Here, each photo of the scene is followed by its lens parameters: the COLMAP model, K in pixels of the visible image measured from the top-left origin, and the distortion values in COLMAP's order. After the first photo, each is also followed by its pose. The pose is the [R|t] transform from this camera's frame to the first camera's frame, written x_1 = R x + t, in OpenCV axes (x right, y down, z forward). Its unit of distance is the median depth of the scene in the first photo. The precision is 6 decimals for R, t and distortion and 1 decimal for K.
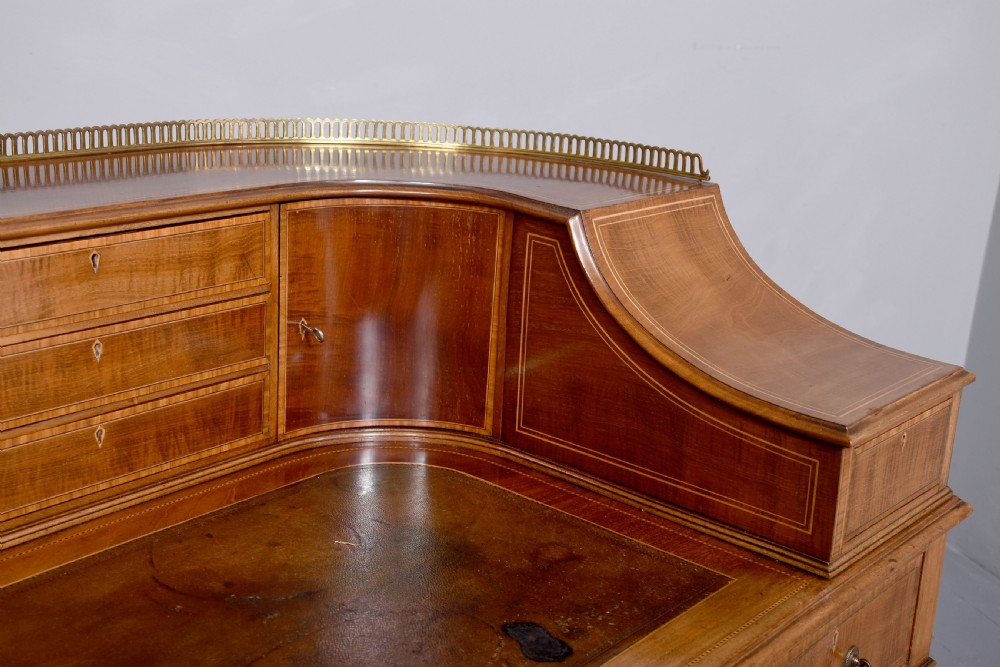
lens RADIAL K [[1319.9, 0, 492.8], [0, 1319.9, 335.8], [0, 0, 1]] dist [0.074185, 0.295105]
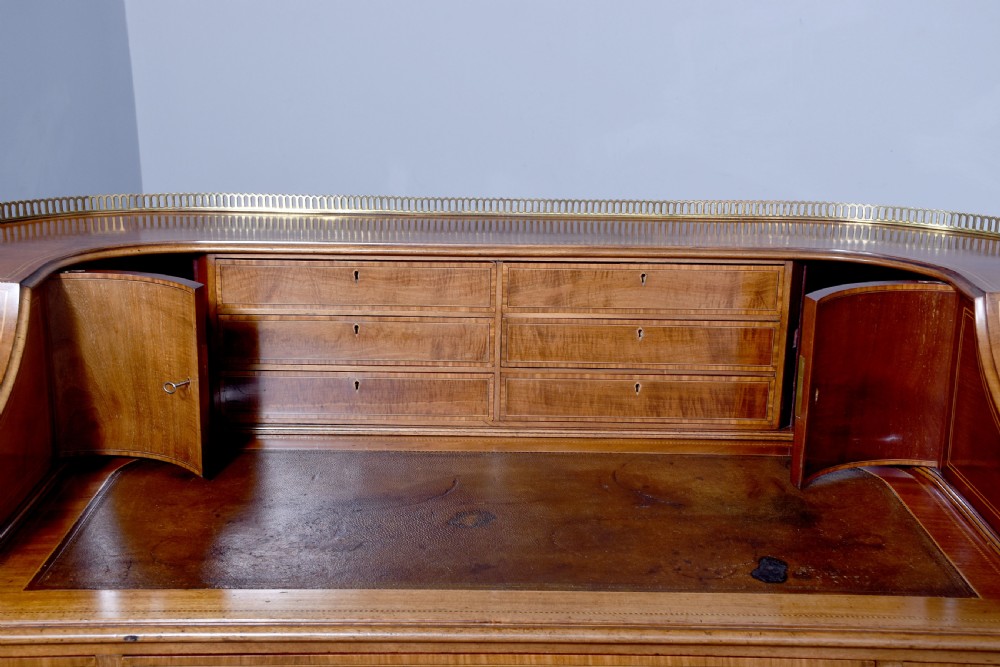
lens RADIAL K [[1243.0, 0, 500.0], [0, 1243.0, 333.5], [0, 0, 1]] dist [0.079651, 0.055110]
pose [[0.648188, 0.157418, -0.745032, 0.643336], [-0.198632, 0.979479, 0.034142, -0.006457], [0.735118, 0.125857, 0.666155, -0.116617]]
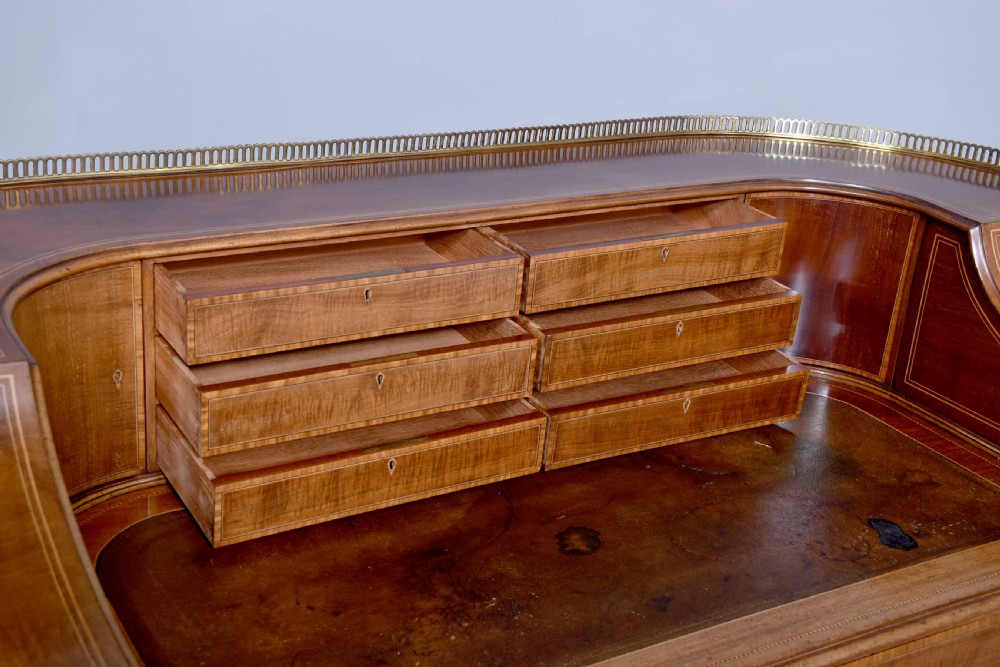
lens RADIAL K [[1319.9, 0, 492.8], [0, 1319.9, 335.8], [0, 0, 1]] dist [0.074185, 0.295105]
pose [[0.944642, 0.139405, -0.297013, 0.019434], [-0.115683, 0.988627, 0.096093, -0.055371], [0.307031, -0.056414, 0.950026, -0.388131]]
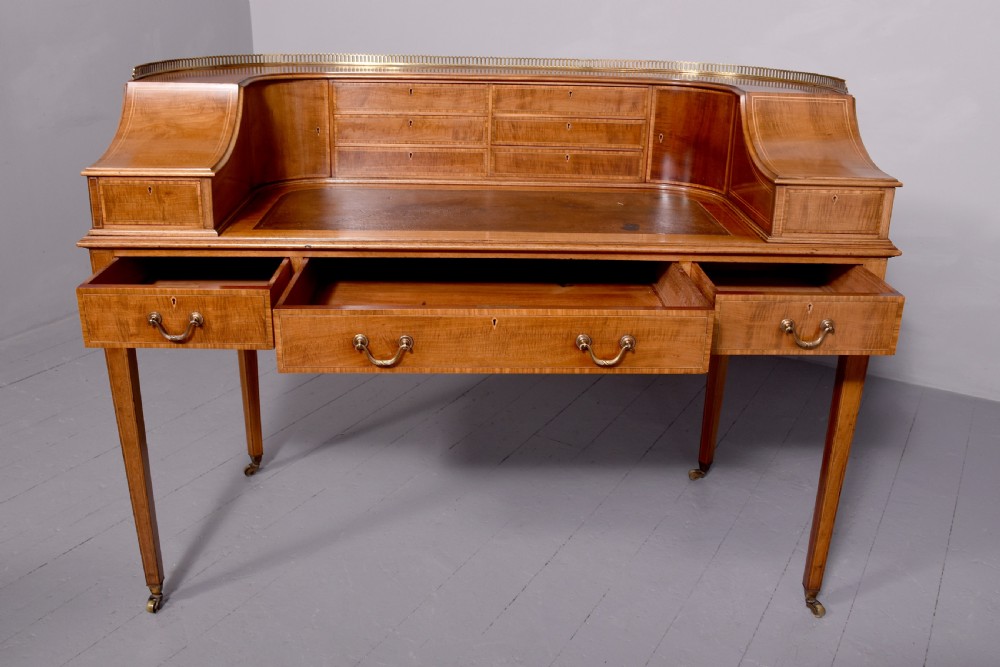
lens RADIAL K [[913.2, 0, 500.0], [0, 913.2, 333.5], [0, 0, 1]] dist [-0.087621, 0.016927]
pose [[0.660099, 0.227141, -0.716014, 1.008803], [-0.201545, 0.971792, 0.122475, 0.213265], [0.723636, 0.063464, 0.687258, -0.395252]]
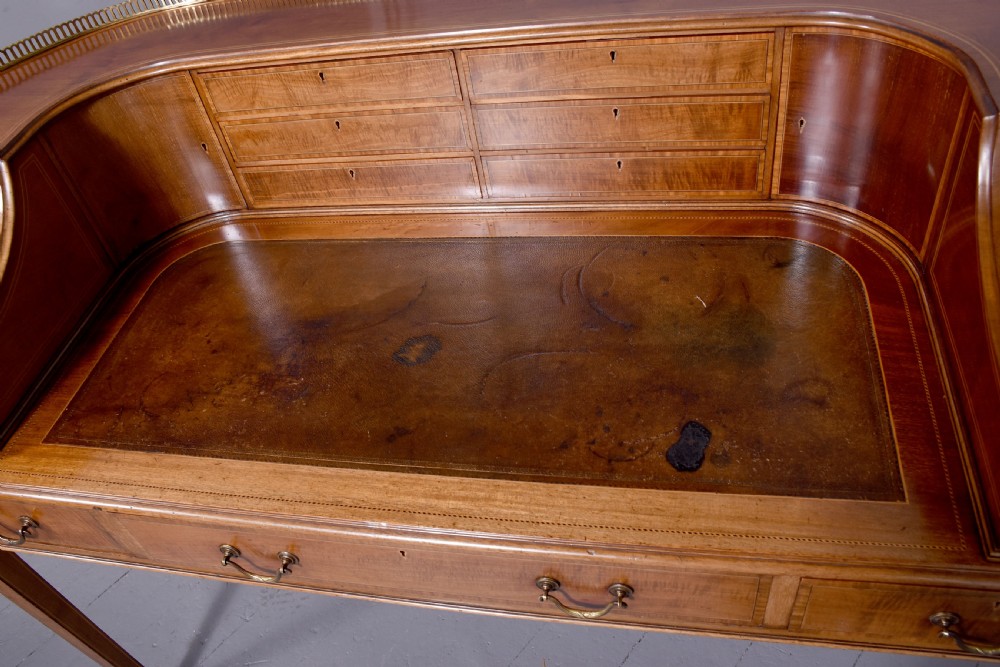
lens RADIAL K [[779.2, 0, 500.0], [0, 779.2, 333.5], [0, 0, 1]] dist [-0.151788, 0.094684]
pose [[0.472270, 0.510486, -0.718585, 0.352361], [-0.075883, 0.835747, 0.543846, -0.218017], [0.878182, -0.202314, 0.433435, 0.410635]]
